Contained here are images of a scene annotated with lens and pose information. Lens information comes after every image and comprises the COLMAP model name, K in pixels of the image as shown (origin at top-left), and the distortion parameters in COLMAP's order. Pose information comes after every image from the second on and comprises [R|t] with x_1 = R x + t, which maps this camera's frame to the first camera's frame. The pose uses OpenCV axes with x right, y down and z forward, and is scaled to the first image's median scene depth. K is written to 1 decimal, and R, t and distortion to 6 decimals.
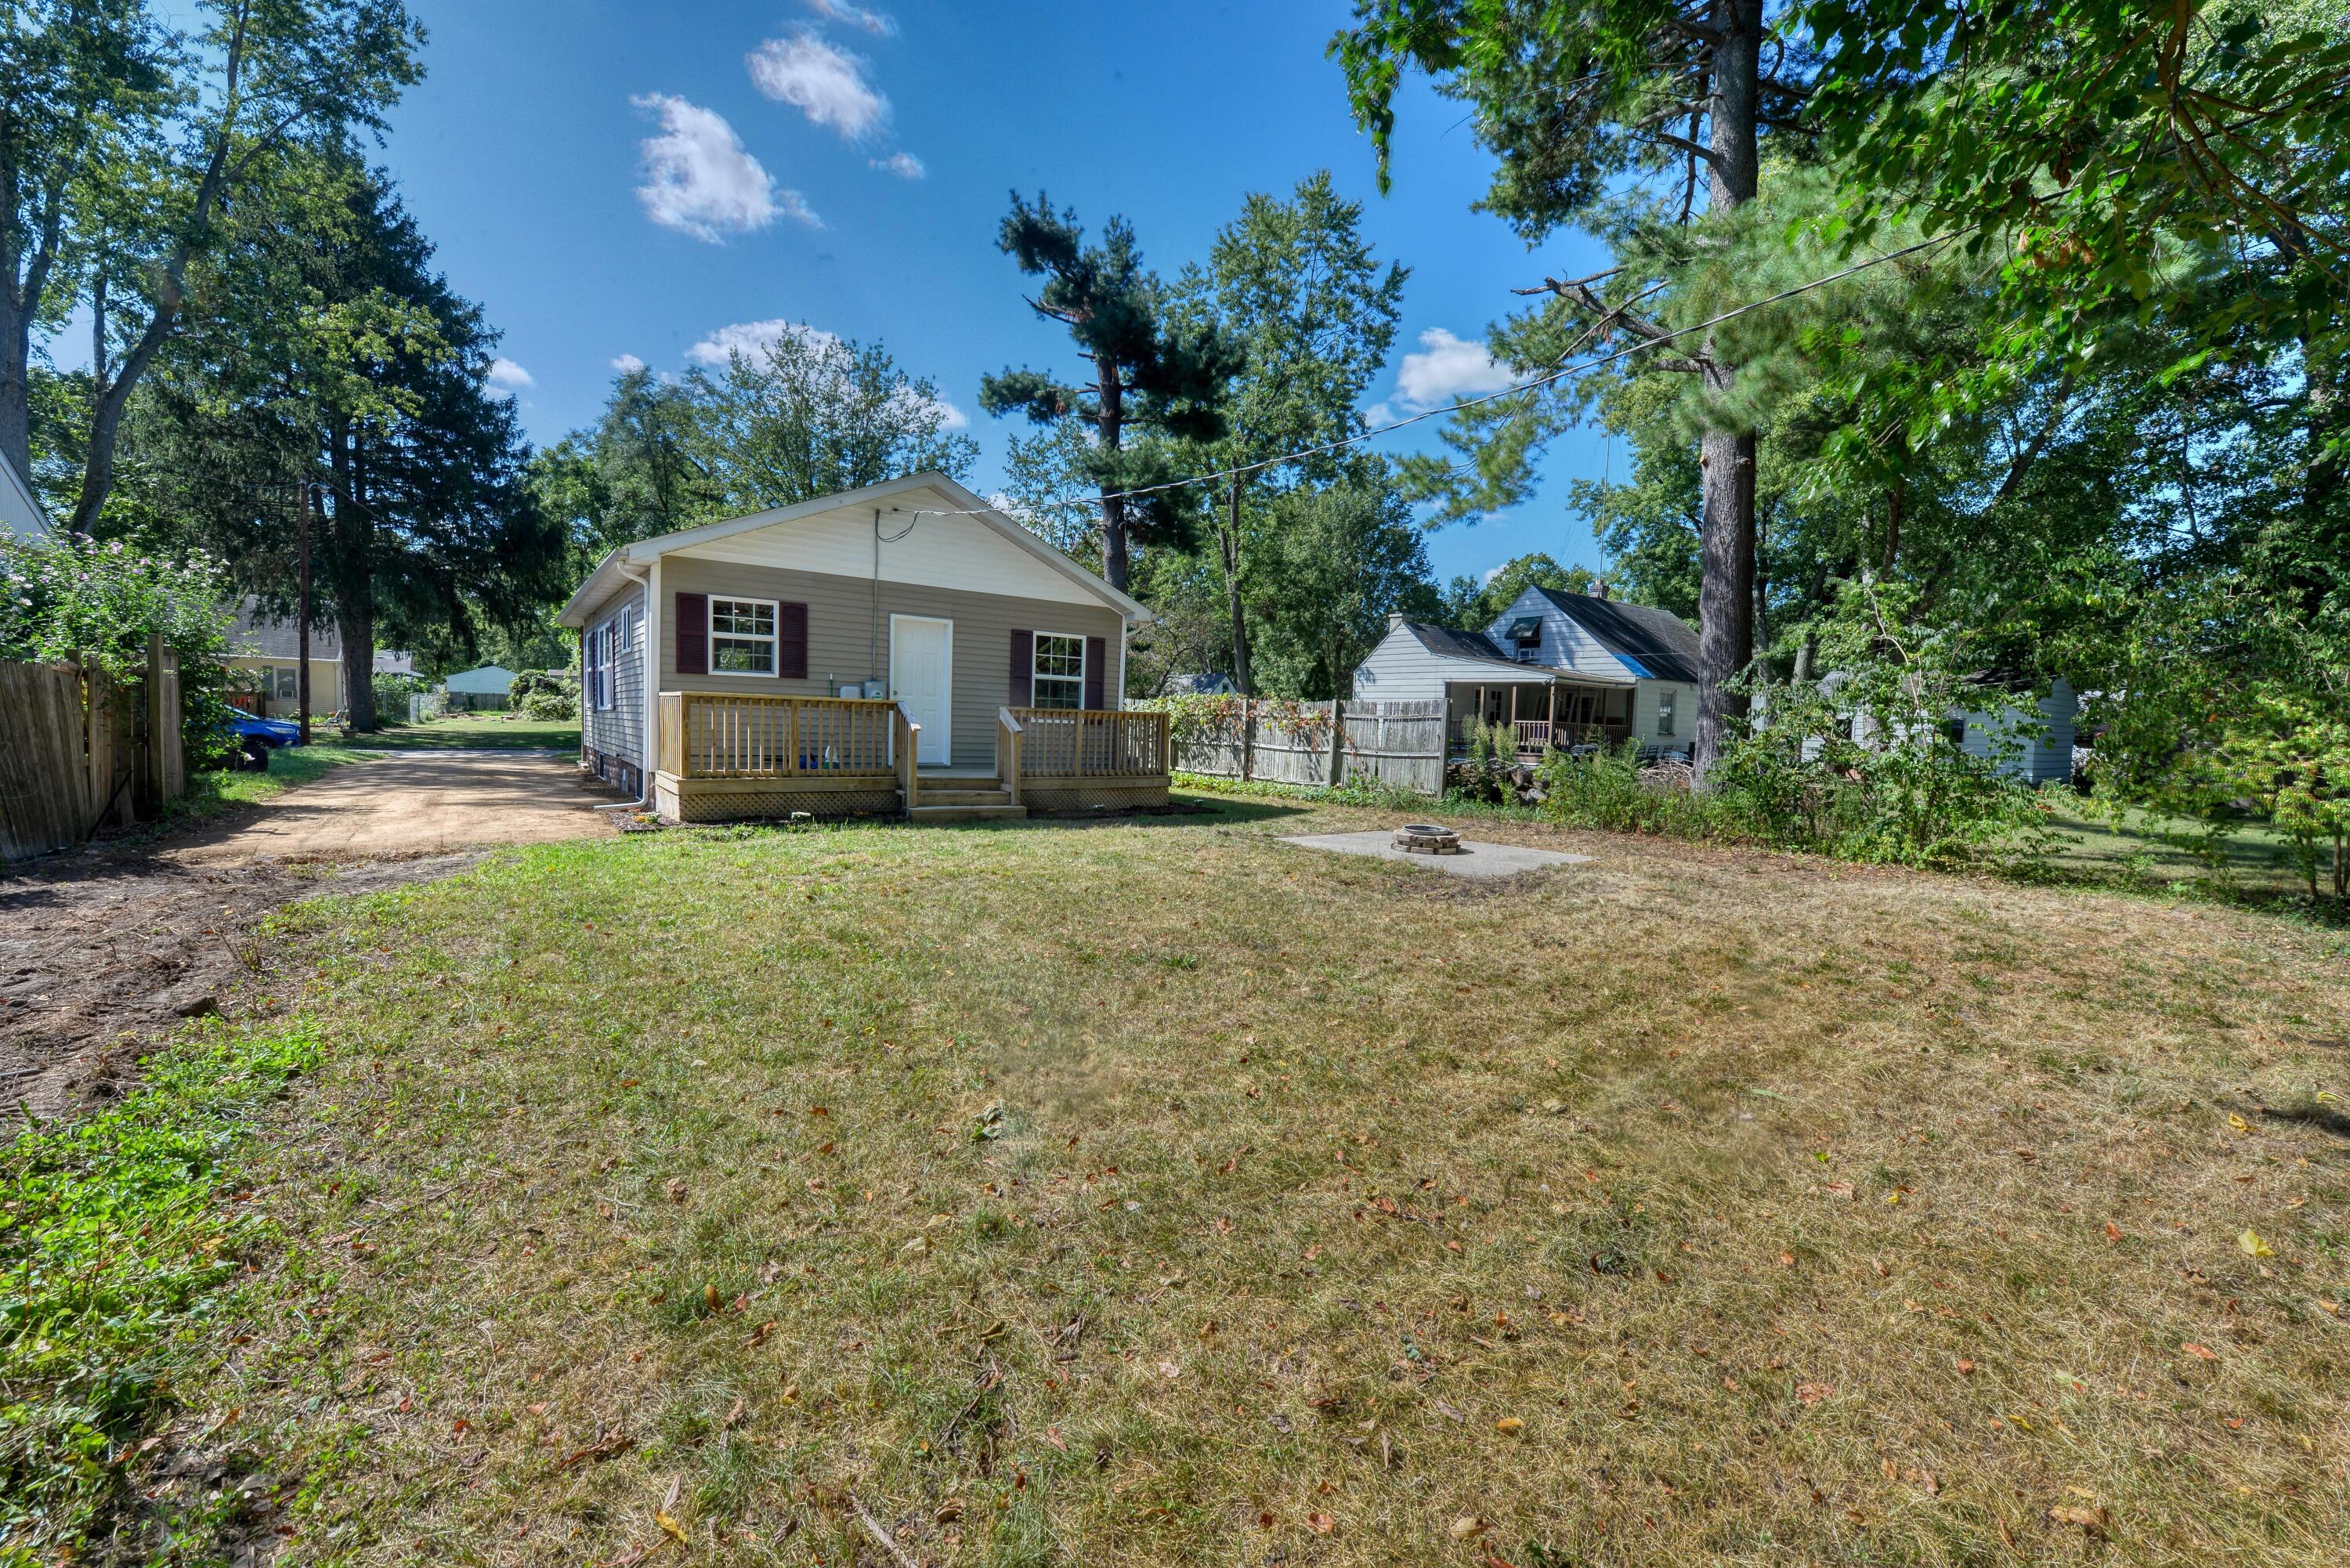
lens RADIAL K [[932.0, 0, 1175.0], [0, 932.0, 784.0], [0, 0, 1]] dist [-0.018884, -0.000260]
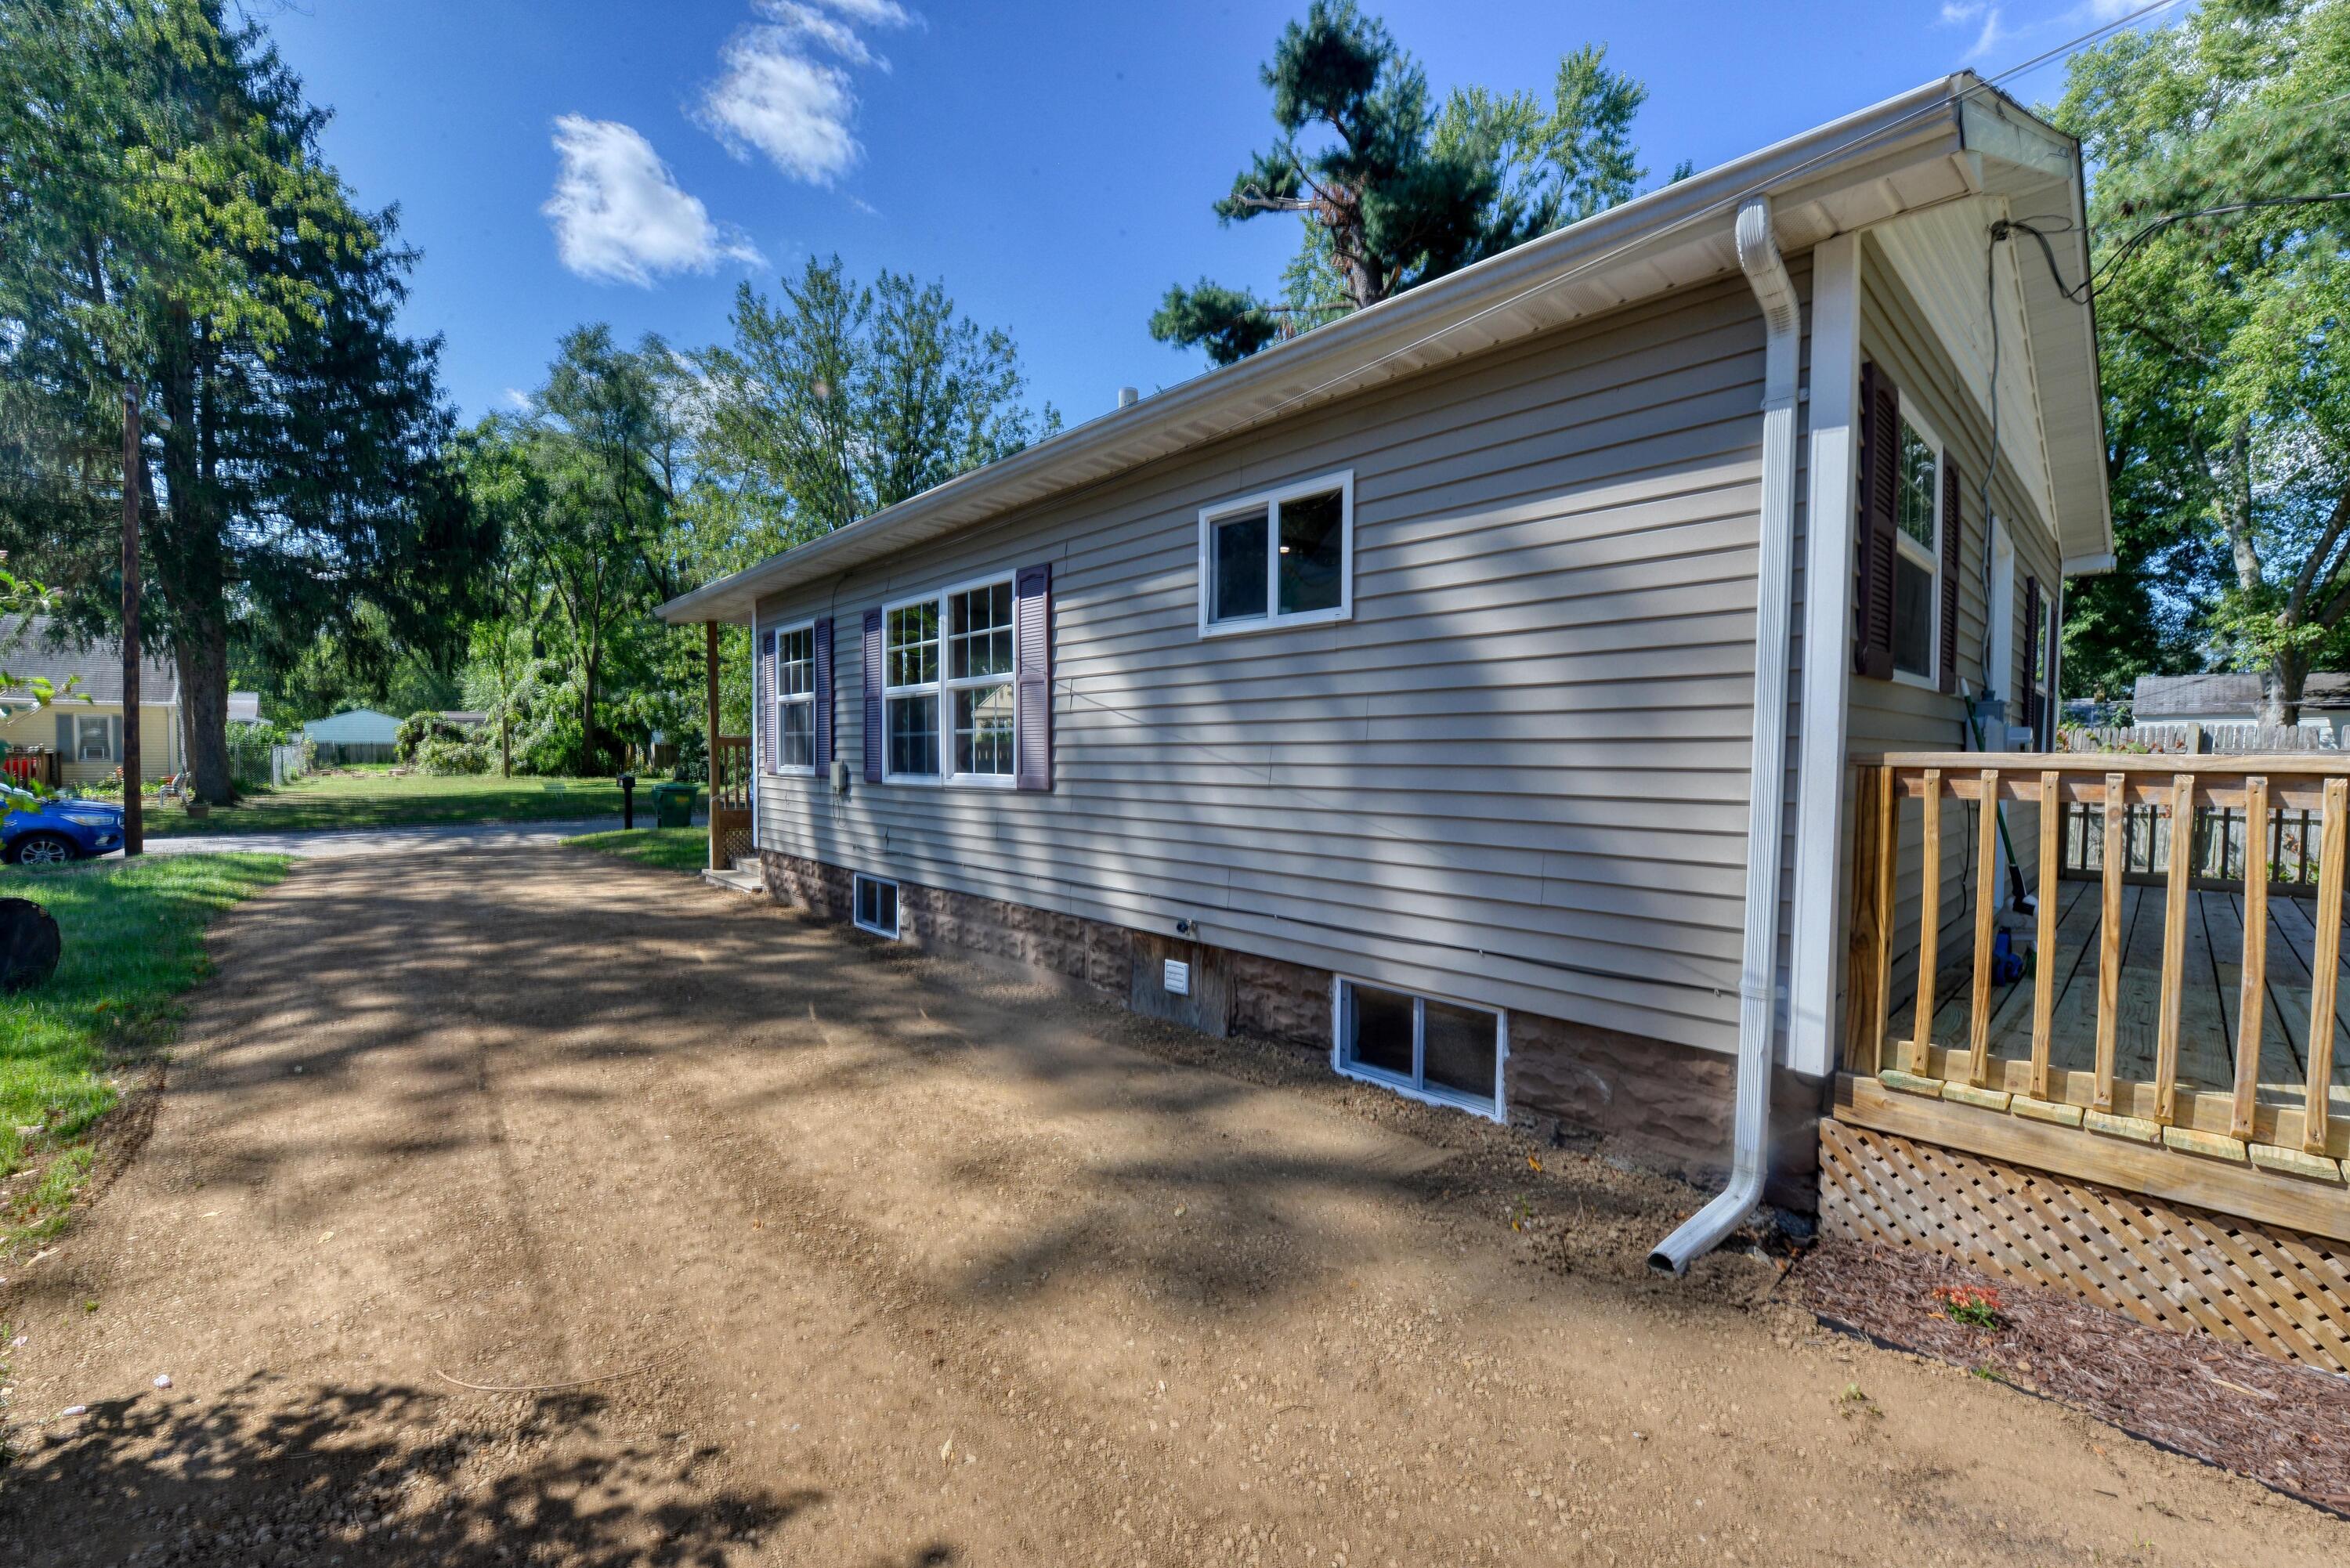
lens RADIAL K [[932.0, 0, 1175.0], [0, 932.0, 784.0], [0, 0, 1]] dist [-0.018884, -0.000260]
pose [[0.993800, -0.031043, 0.106760, -0.287223], [0.034331, 0.998987, -0.029100, -0.033238], [-0.105748, 0.032585, 0.993859, 0.287795]]
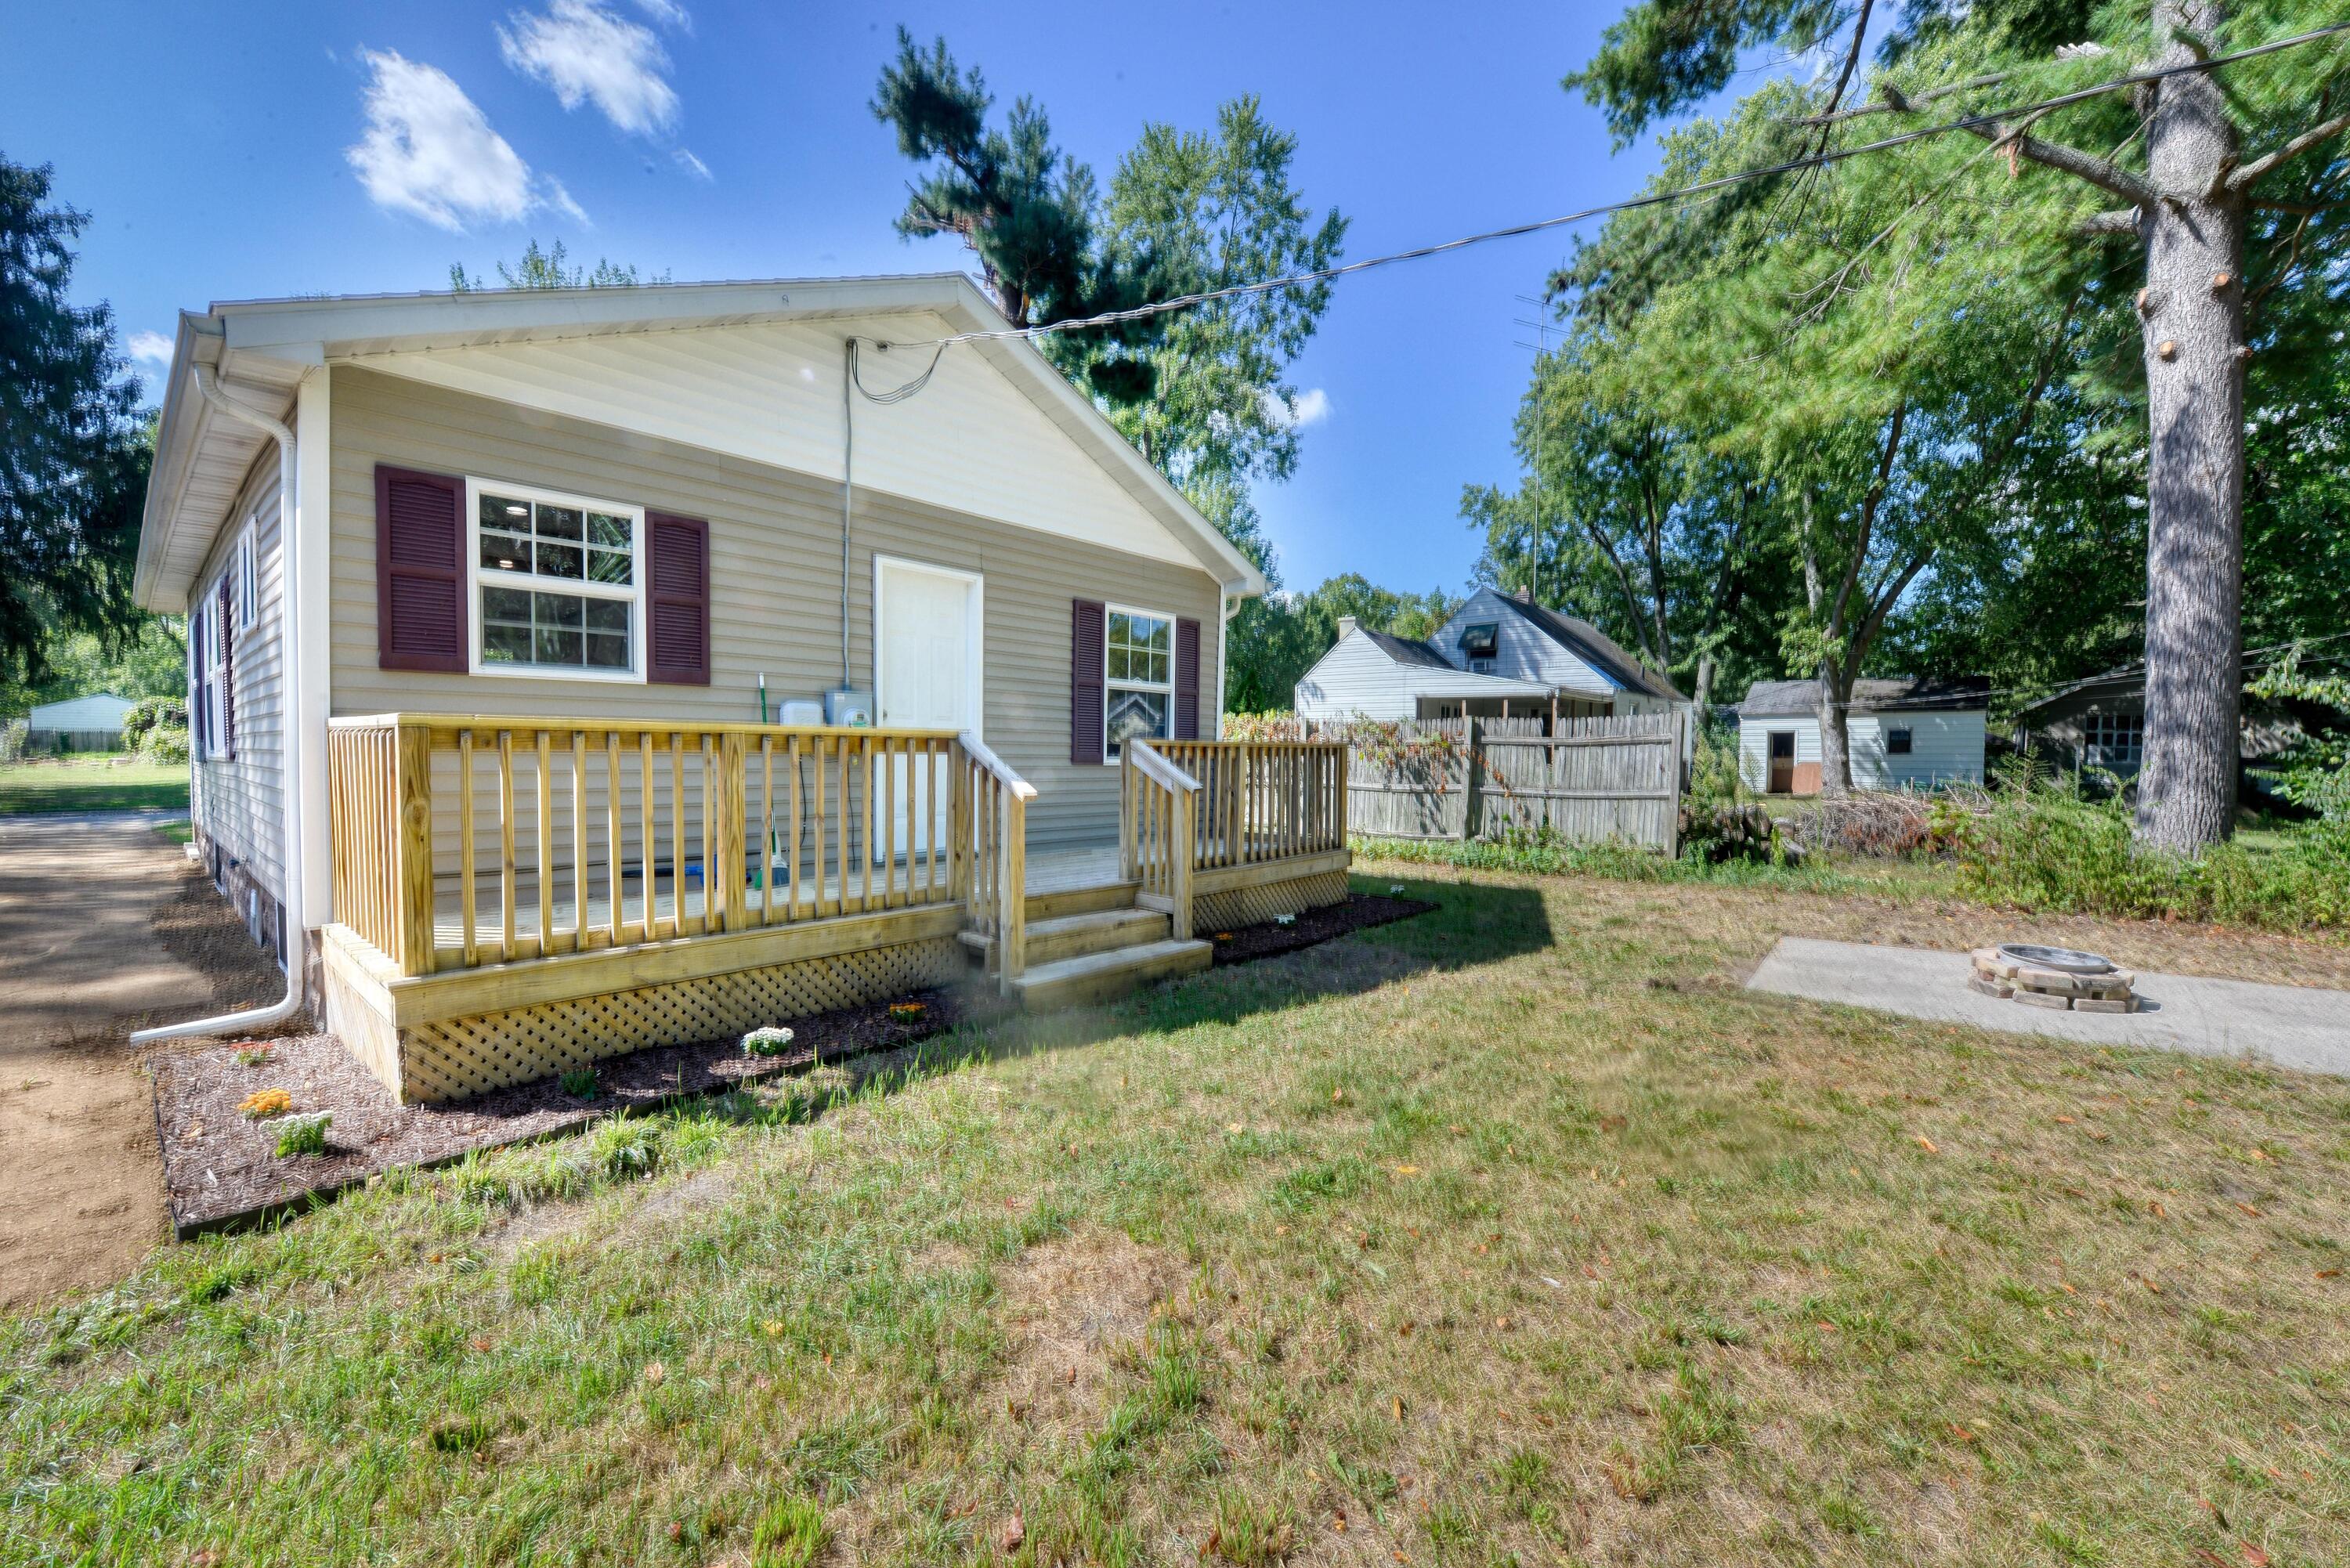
lens RADIAL K [[940.3, 0, 1183.3], [0, 940.3, 787.8], [0, 0, 1]] dist [-0.019431, -0.000350]
pose [[0.975119, -0.031087, 0.219494, -0.105925], [0.035577, 0.999230, -0.016534, -0.018463], [-0.218811, 0.023931, 0.975474, 0.196200]]
